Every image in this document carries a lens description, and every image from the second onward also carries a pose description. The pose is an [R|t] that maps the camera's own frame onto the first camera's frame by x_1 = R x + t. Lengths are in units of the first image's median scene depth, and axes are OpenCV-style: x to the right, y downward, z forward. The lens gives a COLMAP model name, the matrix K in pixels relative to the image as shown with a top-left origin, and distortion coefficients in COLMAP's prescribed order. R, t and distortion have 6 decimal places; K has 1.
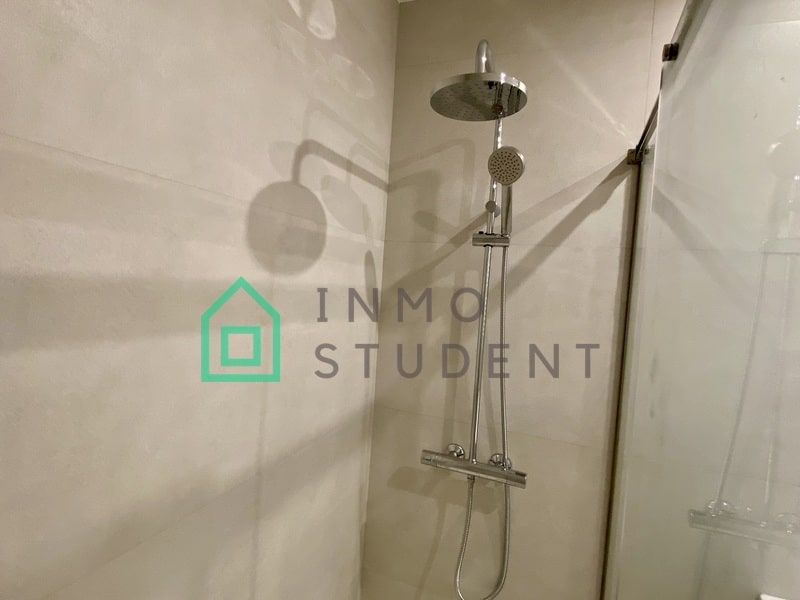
lens RADIAL K [[430.4, 0, 399.3], [0, 430.4, 297.7], [0, 0, 1]] dist [0.018473, 0.001716]
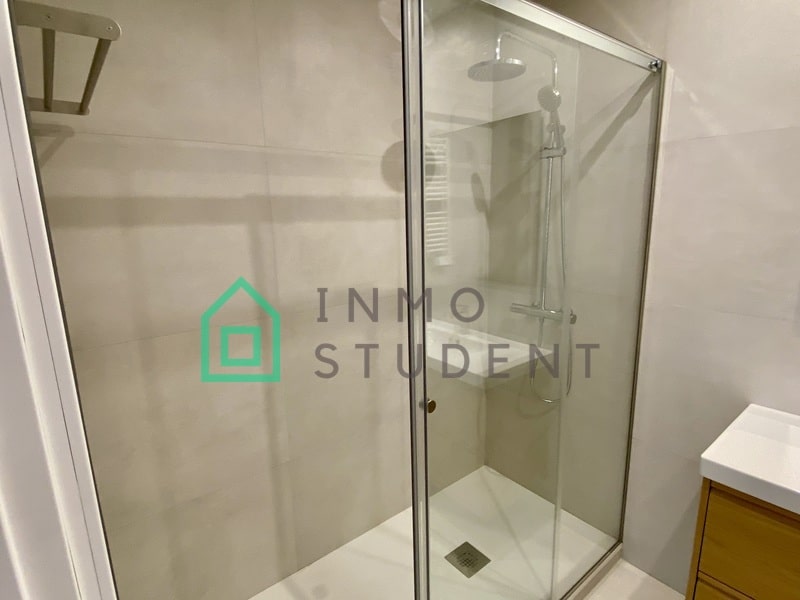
lens RADIAL K [[430.4, 0, 401.2], [0, 430.4, 301.5], [0, 0, 1]] dist [0.018473, 0.001716]
pose [[0.870442, 0.021661, -0.491795, 0.512269], [0.059184, 0.987180, 0.148231, 0.109239], [0.488701, -0.158133, 0.858001, -0.554424]]
